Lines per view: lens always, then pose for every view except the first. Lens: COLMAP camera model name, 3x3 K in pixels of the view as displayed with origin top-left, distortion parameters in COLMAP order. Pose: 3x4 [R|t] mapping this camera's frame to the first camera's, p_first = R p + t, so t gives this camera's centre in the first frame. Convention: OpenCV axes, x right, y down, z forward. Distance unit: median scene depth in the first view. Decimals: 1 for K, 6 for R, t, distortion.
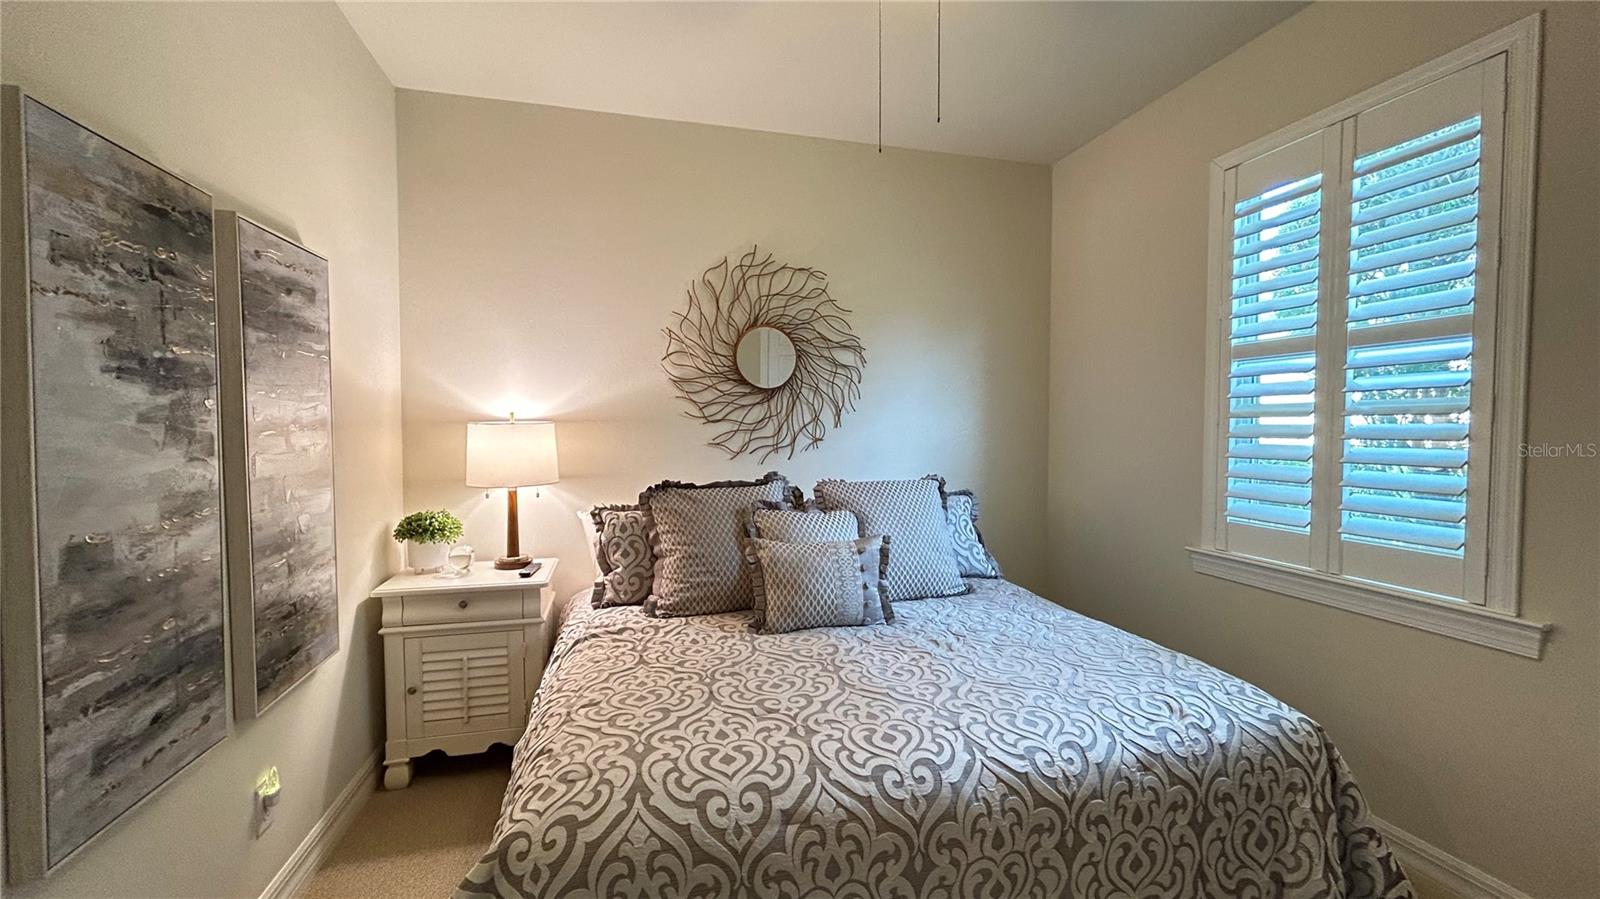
lens RADIAL K [[648.1, 0, 800.0], [0, 648.1, 449.5], [0, 0, 1]] dist [0.001262, -0.000207]
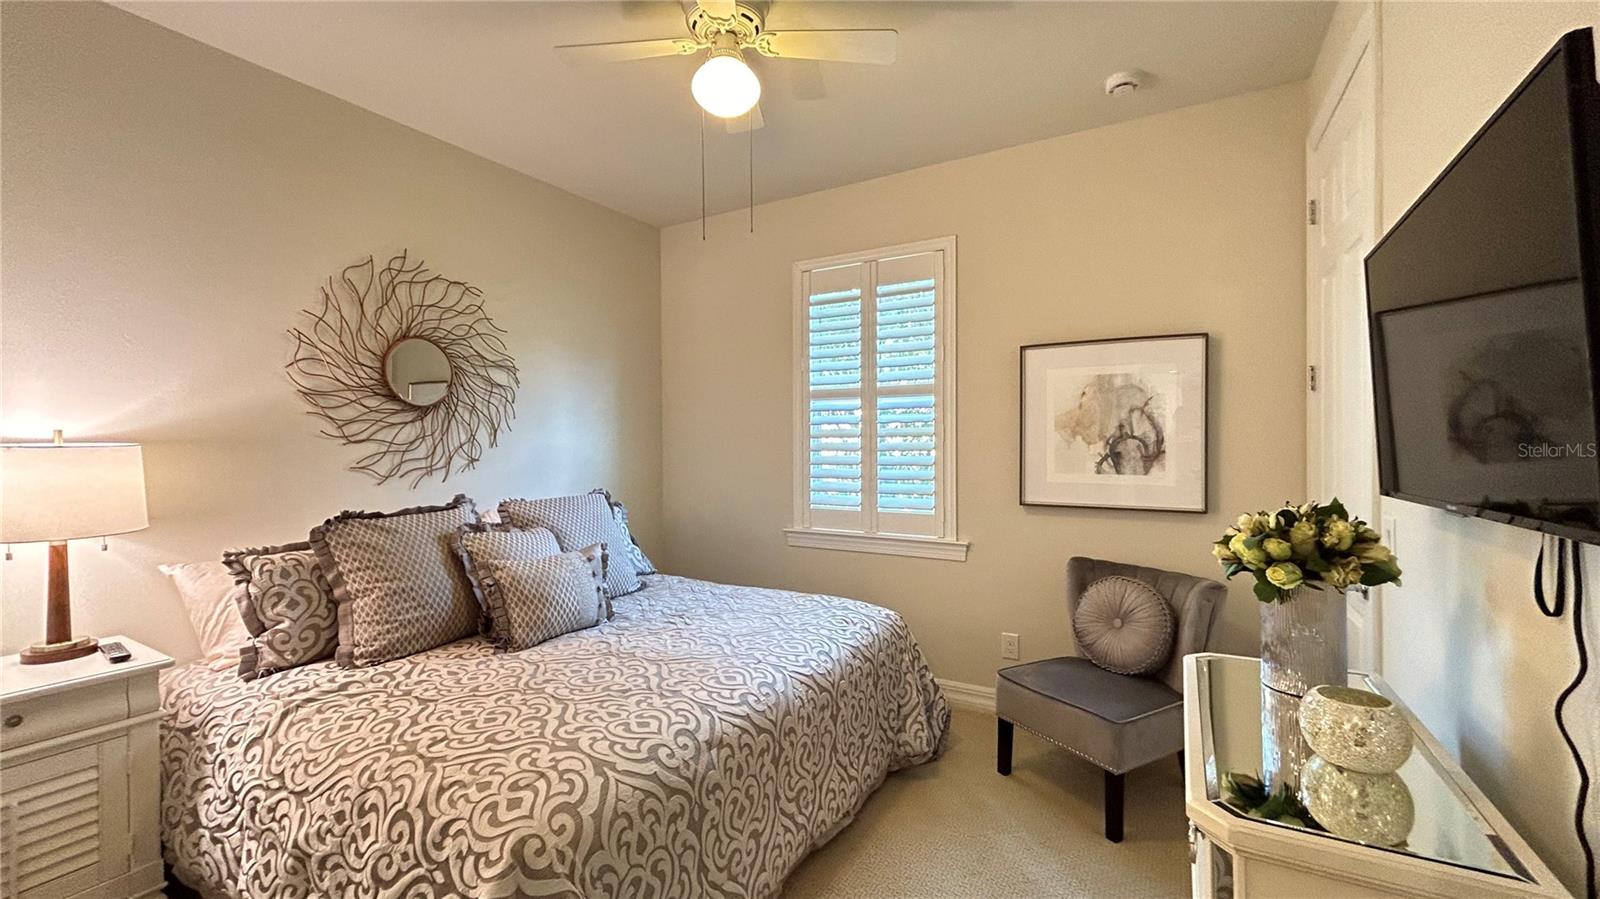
lens RADIAL K [[648.1, 0, 800.0], [0, 648.1, 449.5], [0, 0, 1]] dist [0.001262, -0.000207]
pose [[0.710668, -0.012424, 0.703418, -0.409260], [0.031836, 0.999388, -0.014513, -0.002049], [-0.702807, 0.032708, 0.710628, -0.040104]]
